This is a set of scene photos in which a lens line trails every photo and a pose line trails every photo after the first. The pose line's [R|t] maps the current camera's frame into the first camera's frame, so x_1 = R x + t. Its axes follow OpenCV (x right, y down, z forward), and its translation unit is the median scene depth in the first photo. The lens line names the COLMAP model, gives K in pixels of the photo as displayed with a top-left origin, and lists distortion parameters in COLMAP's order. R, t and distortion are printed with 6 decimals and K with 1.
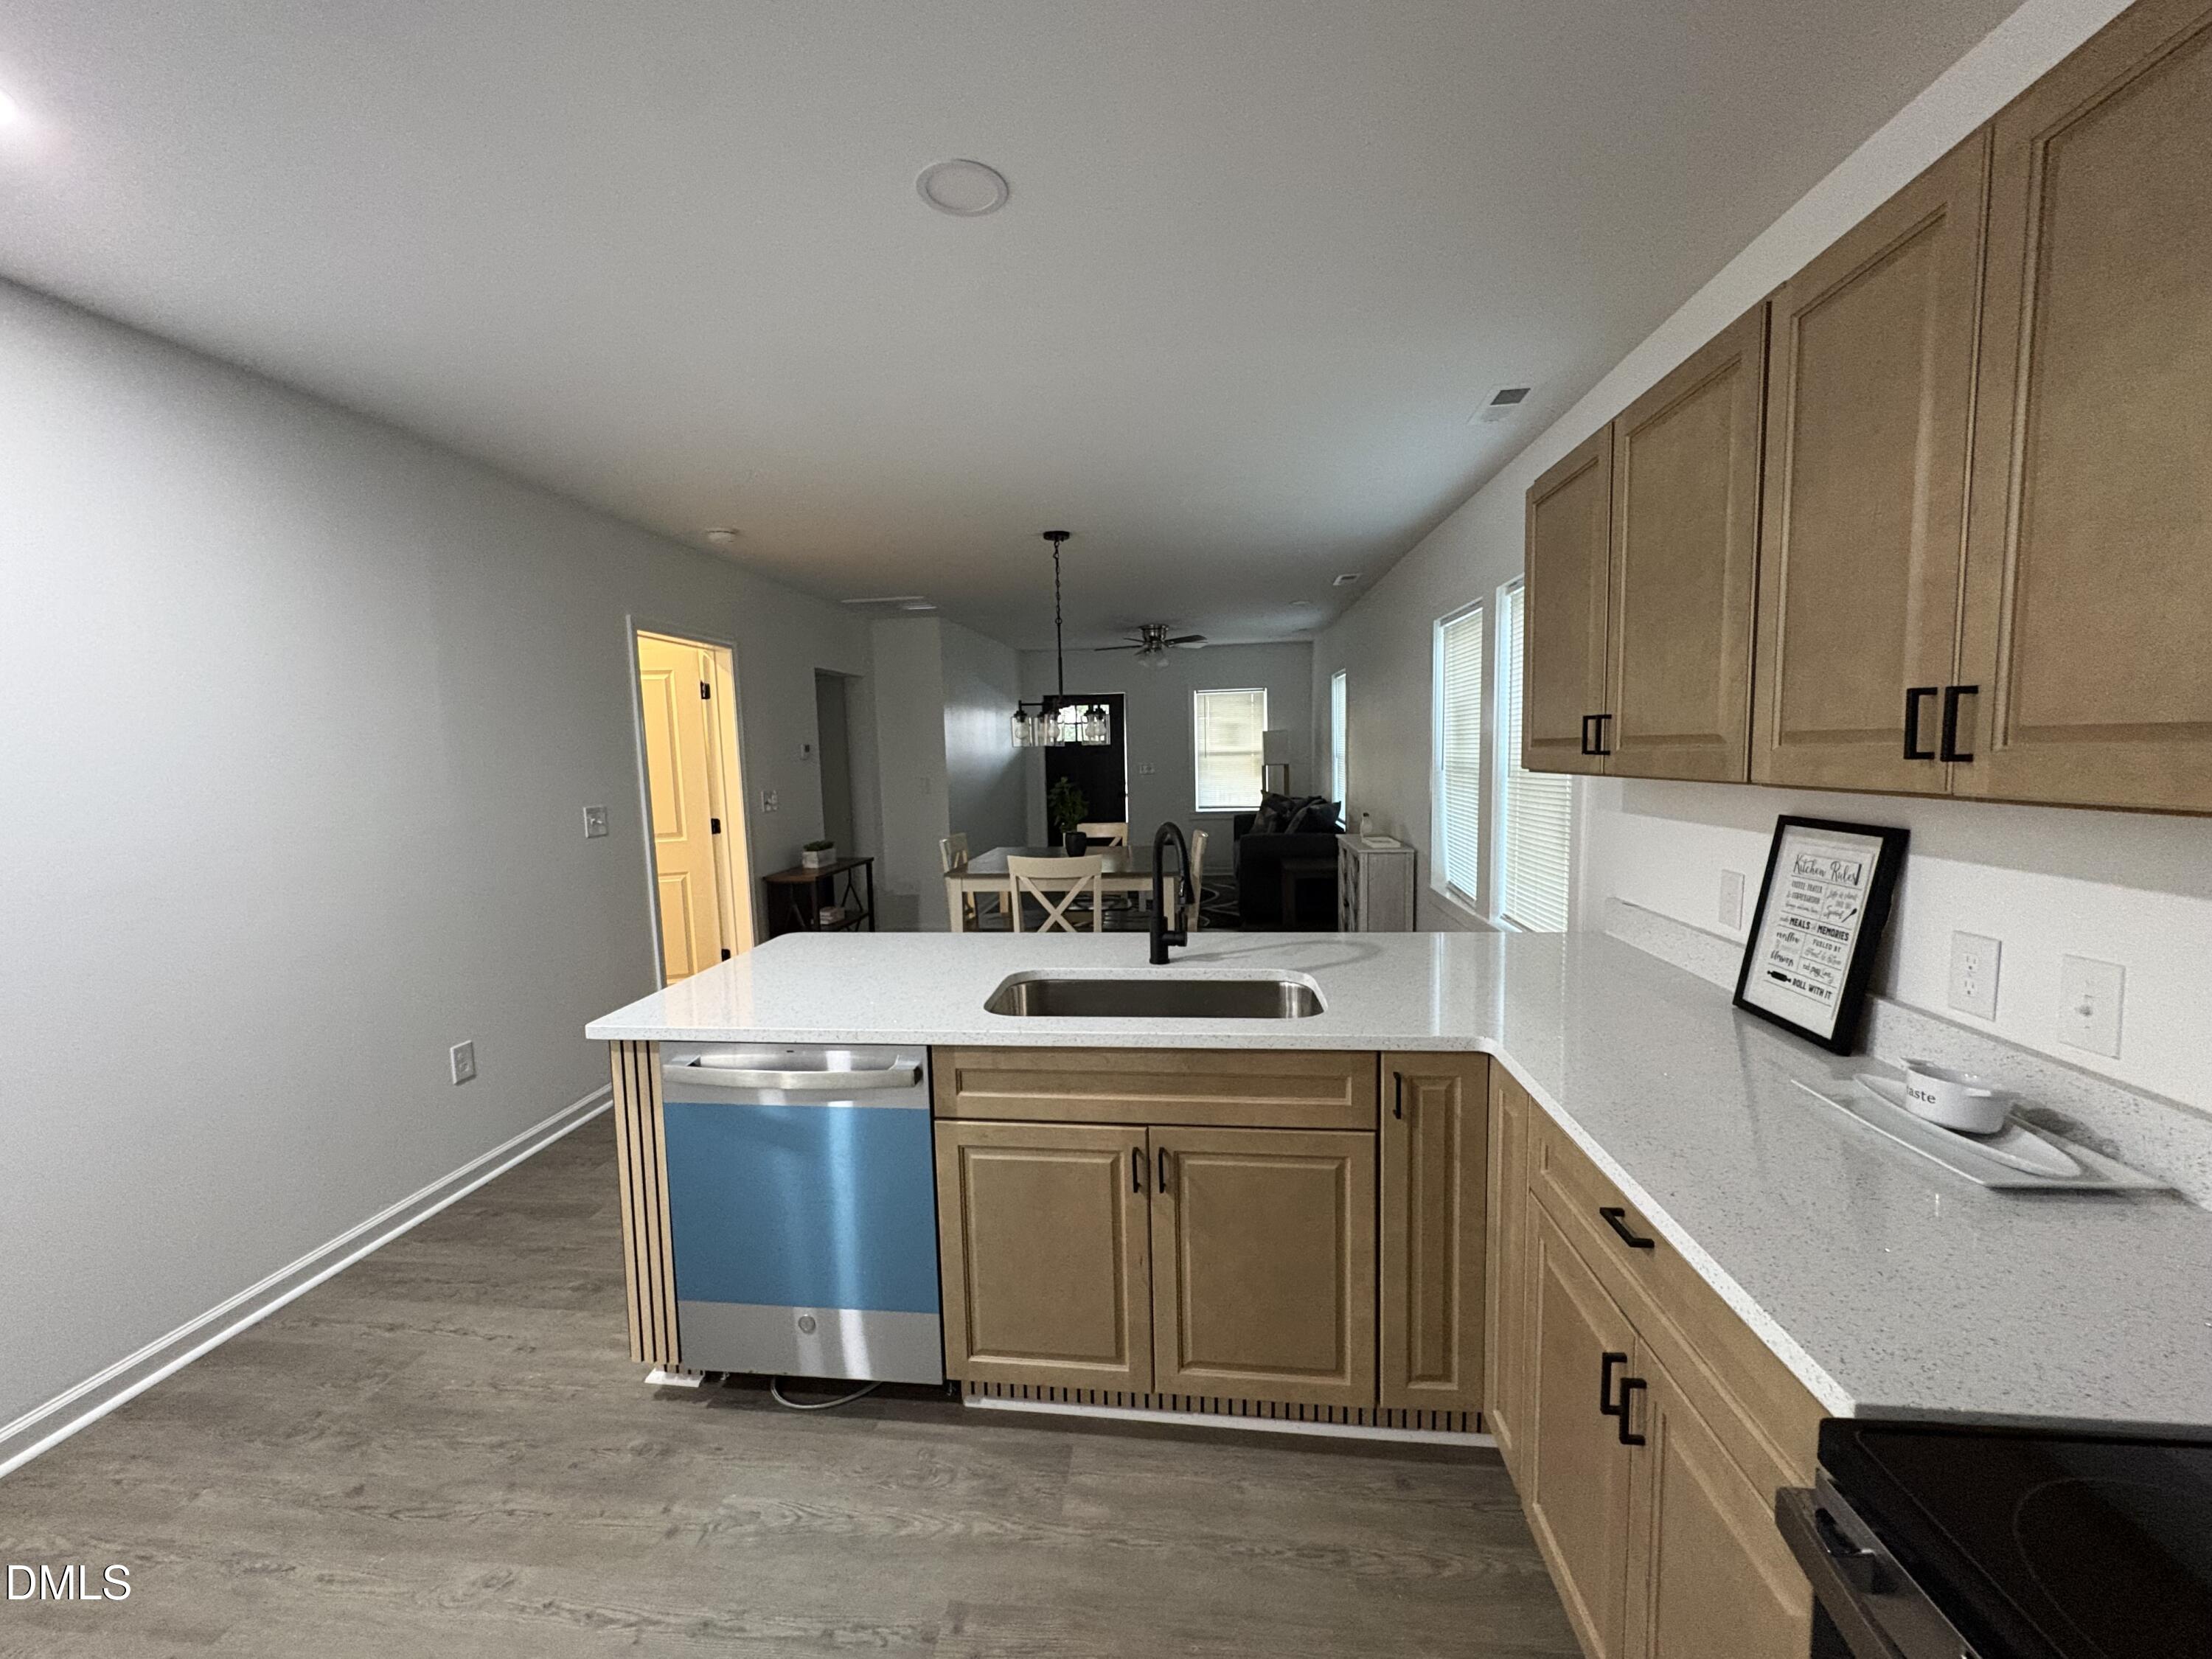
lens RADIAL K [[880.5, 0, 1101.7], [0, 880.5, 826.1], [0, 0, 1]] dist [0.000094, 0.000086]
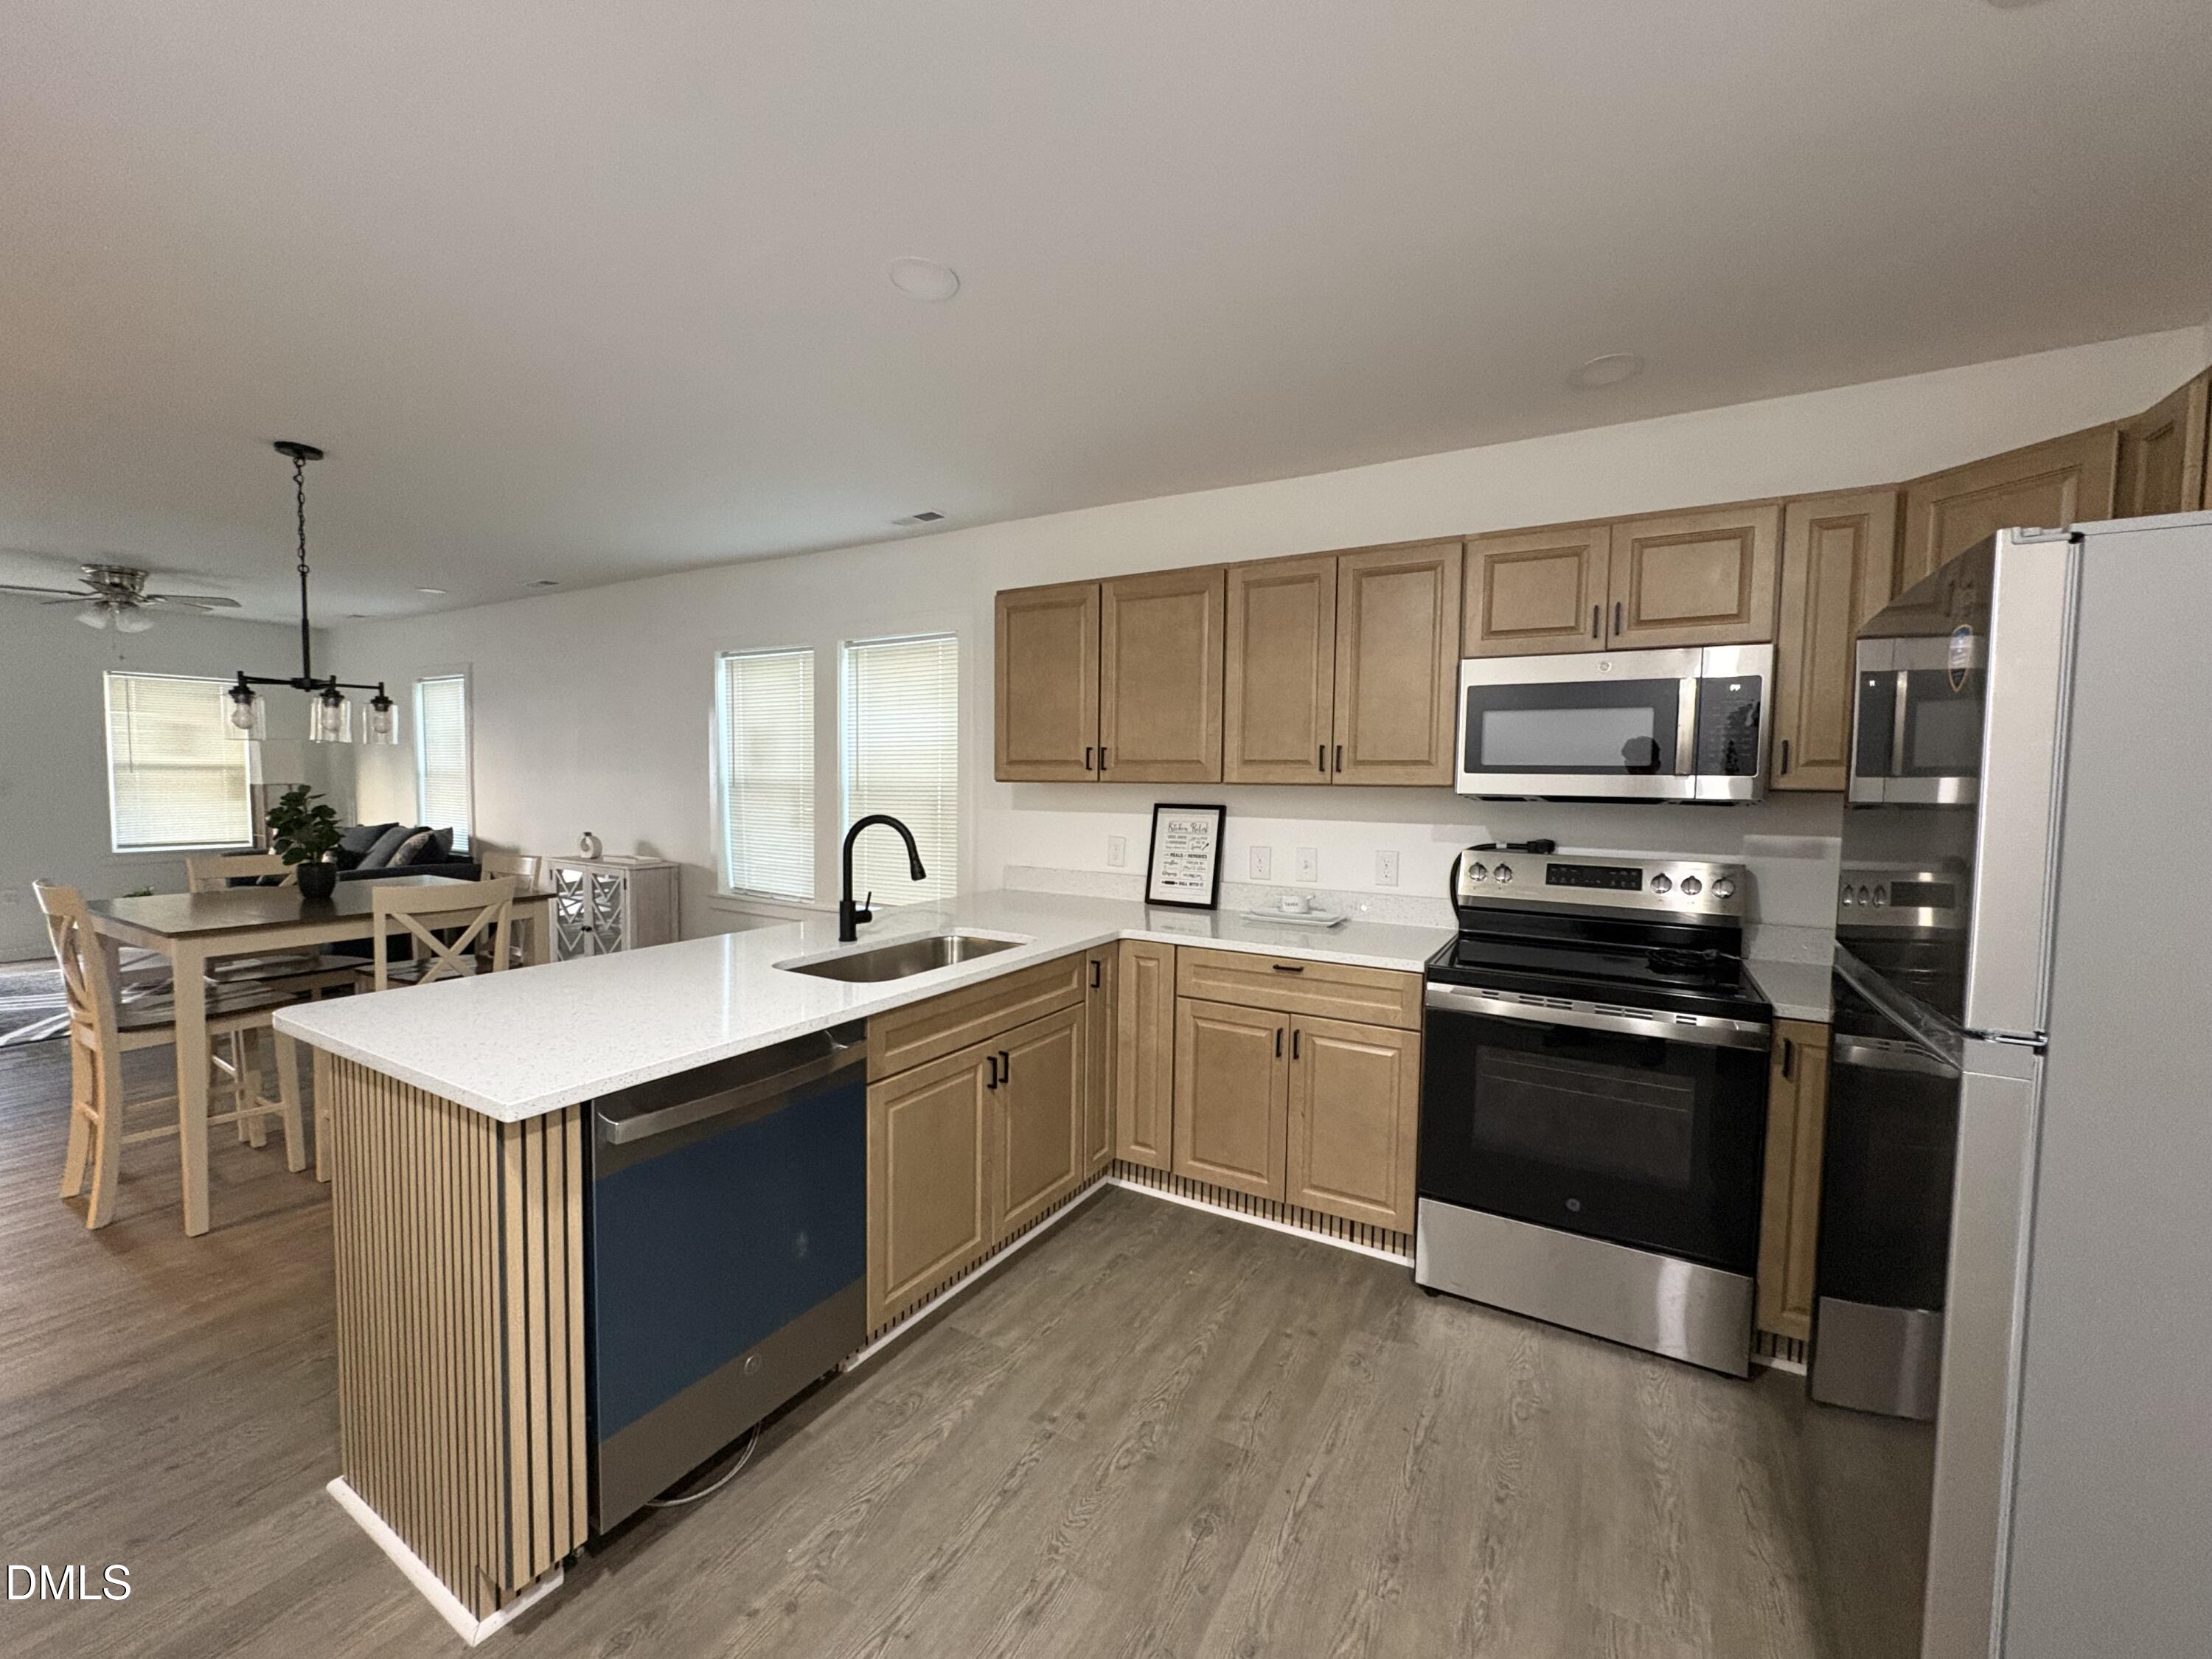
lens RADIAL K [[884.0, 0, 1104.2], [0, 884.0, 821.5], [0, 0, 1]] dist [-0.000915, -0.000007]
pose [[0.409453, -0.016142, 0.912188, -1.067573], [0.055377, 0.998440, -0.007188, 0.035844], [-0.910649, 0.053458, 0.409708, 0.285318]]
